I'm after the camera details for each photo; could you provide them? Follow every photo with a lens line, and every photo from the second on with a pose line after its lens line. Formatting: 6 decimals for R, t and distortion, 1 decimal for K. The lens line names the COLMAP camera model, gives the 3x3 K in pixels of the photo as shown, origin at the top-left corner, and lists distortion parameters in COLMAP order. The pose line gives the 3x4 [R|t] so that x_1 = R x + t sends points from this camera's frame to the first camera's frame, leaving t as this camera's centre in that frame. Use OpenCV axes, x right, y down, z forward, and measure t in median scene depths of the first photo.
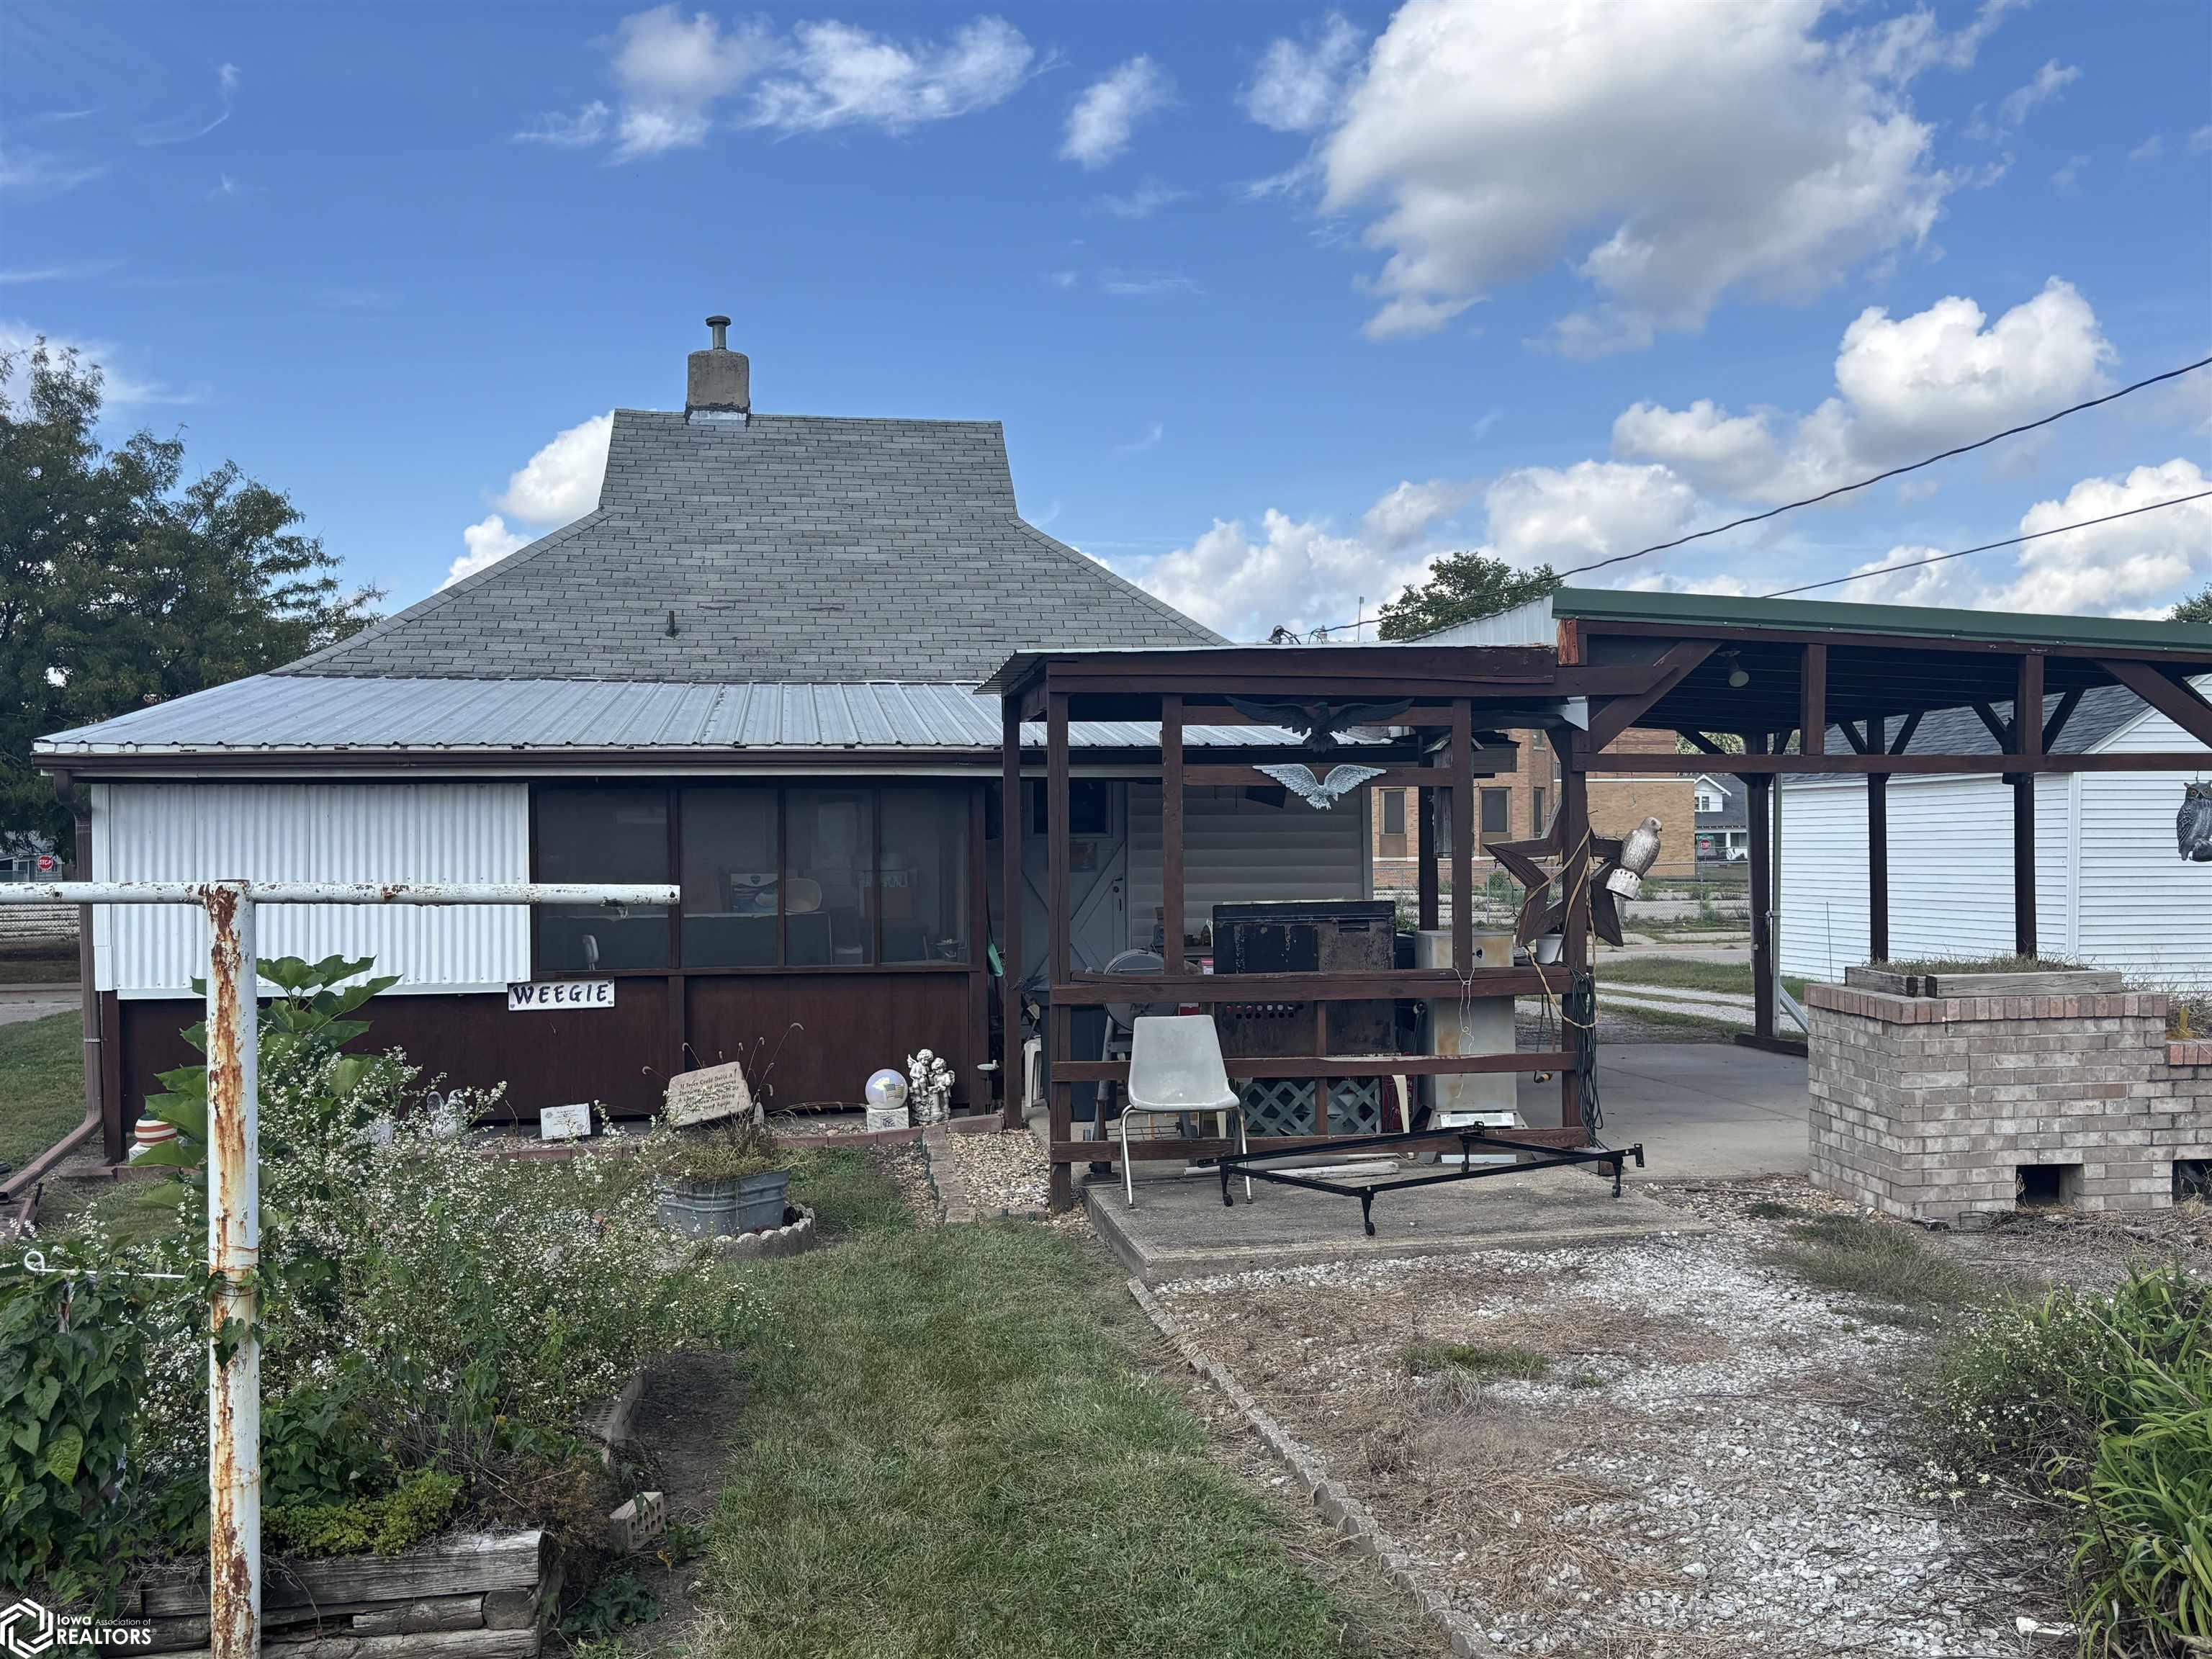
lens RADIAL K [[1976.9, 0, 1106.0], [0, 1976.9, 829.5], [0, 0, 1]] dist [0.004395, -0.083906]
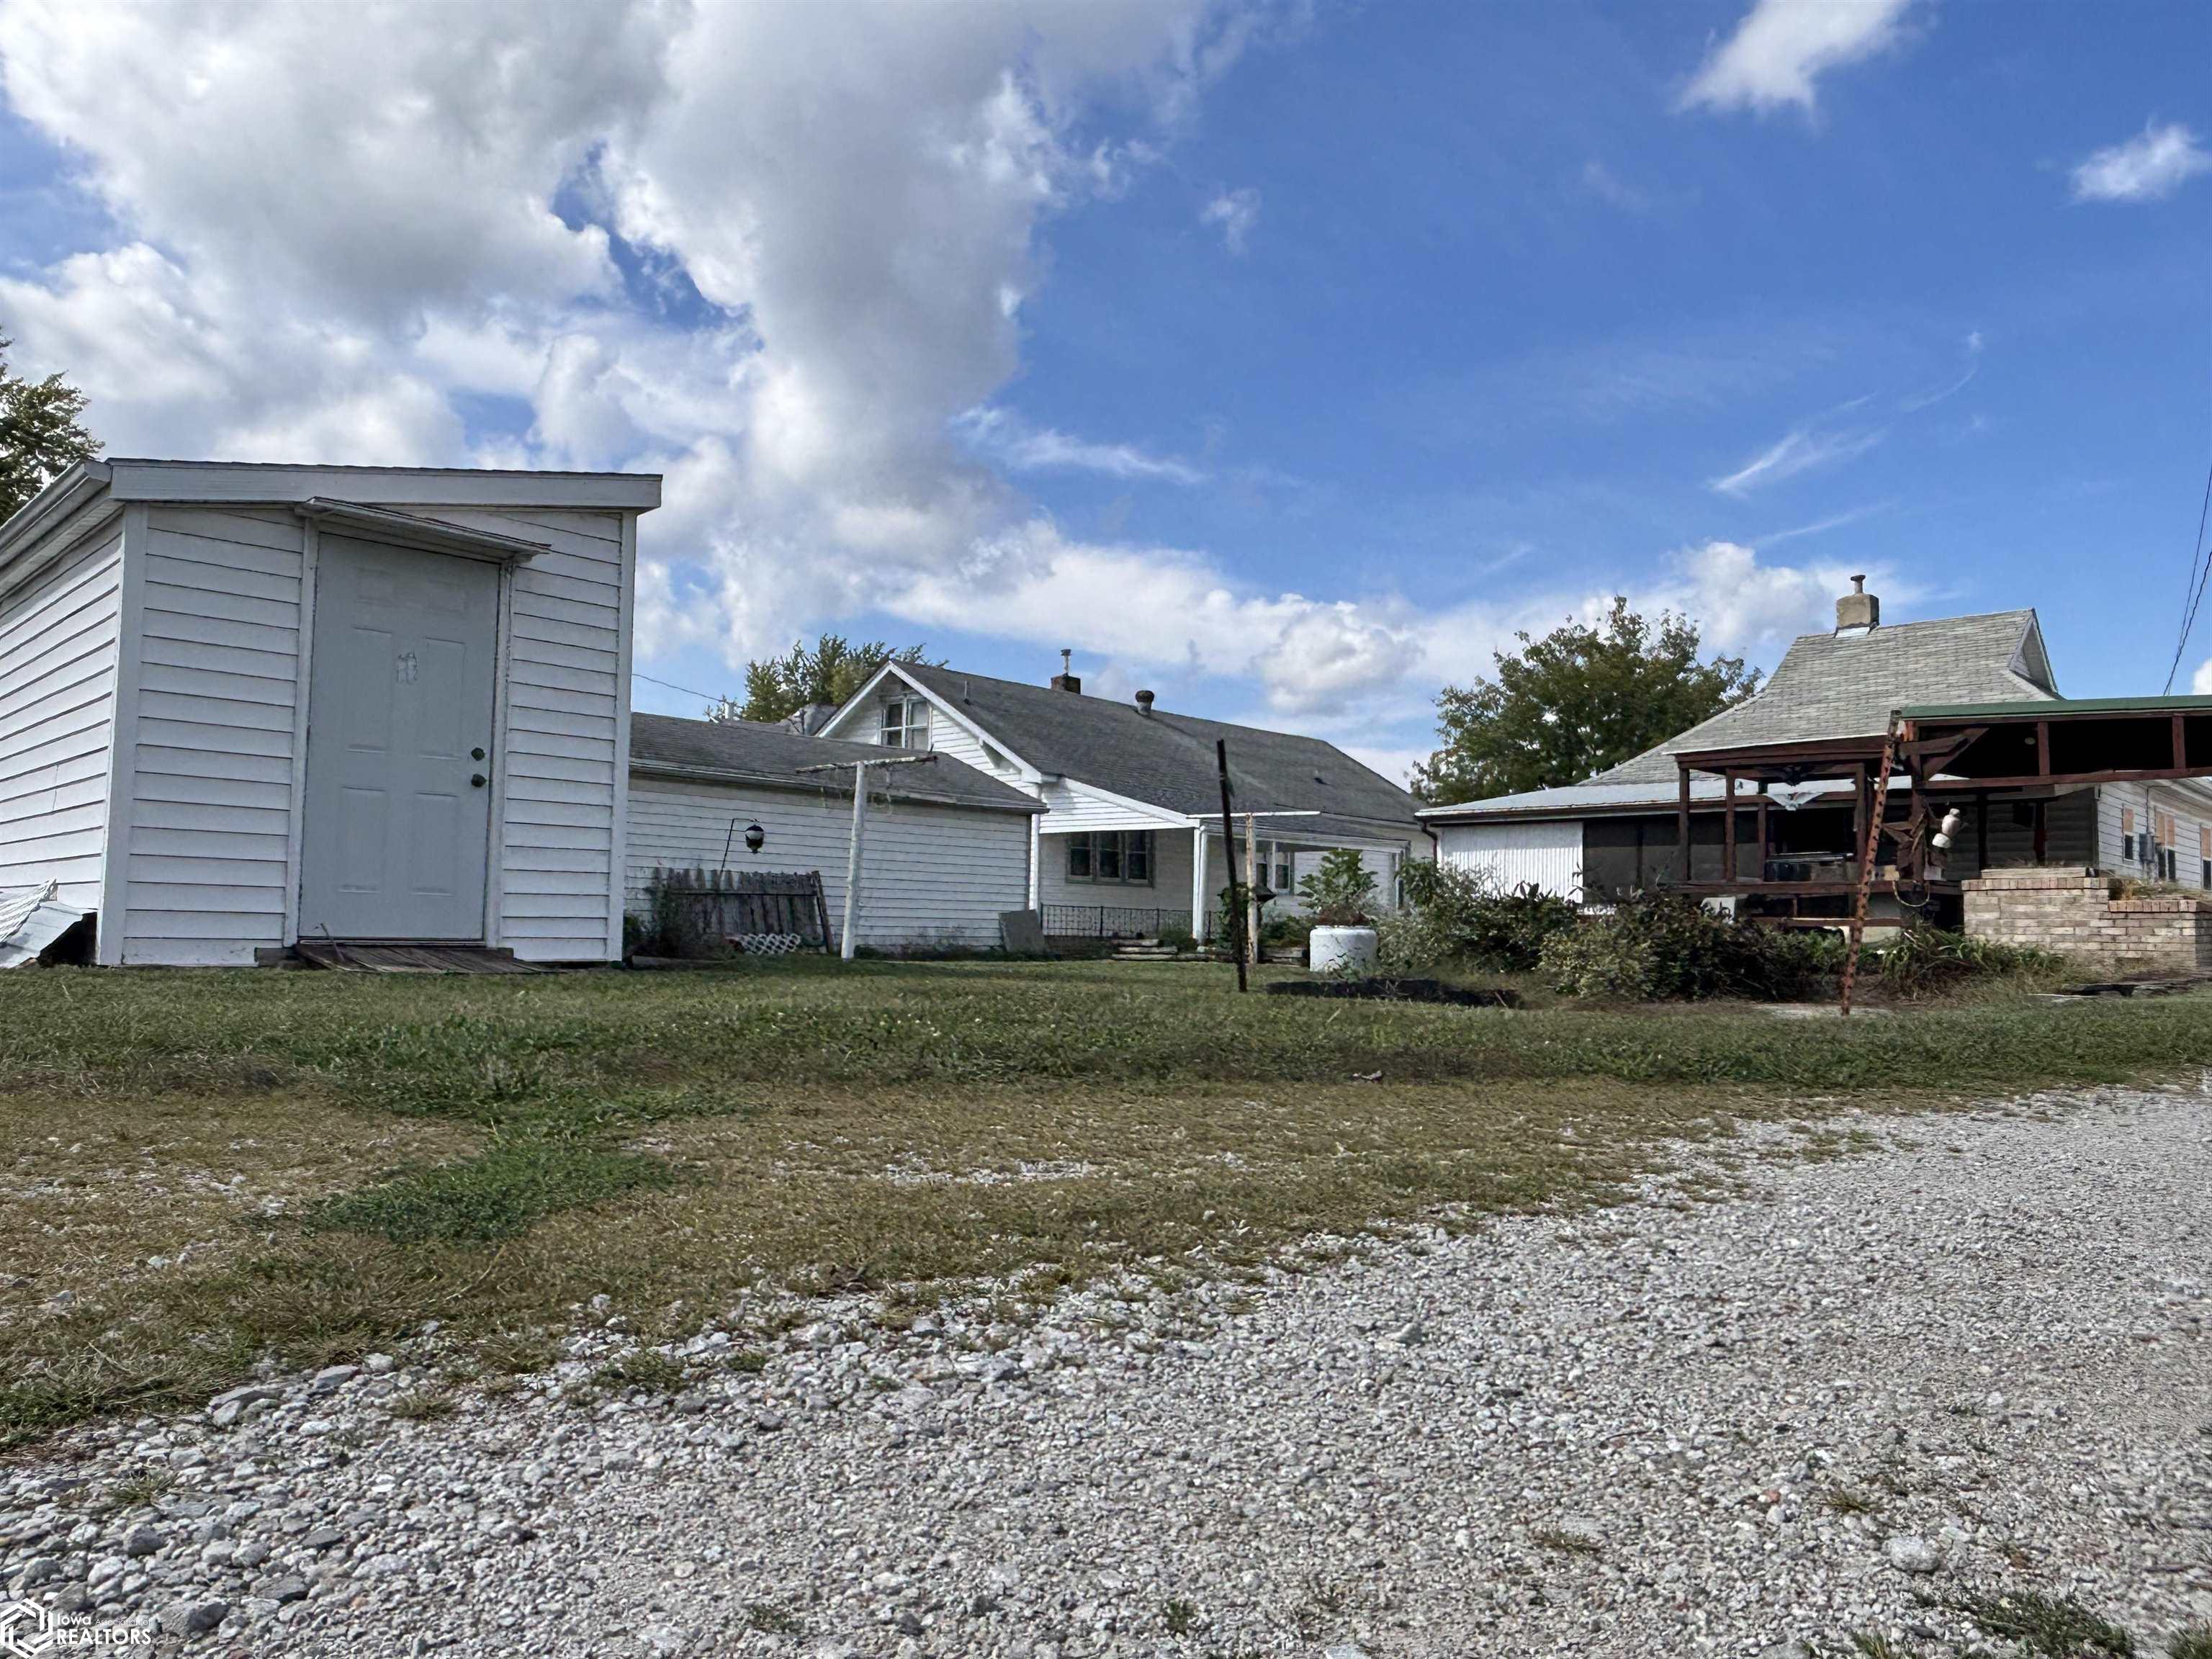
lens RADIAL K [[1503.6, 0, 1106.0], [0, 1503.6, 829.5], [0, 0, 1]] dist [-0.000376, -0.000196]
pose [[0.562242, -0.039770, -0.826016, 0.923721], [-0.013258, 0.998281, -0.057088, 0.101697], [0.826866, 0.043049, 0.560748, -0.559047]]
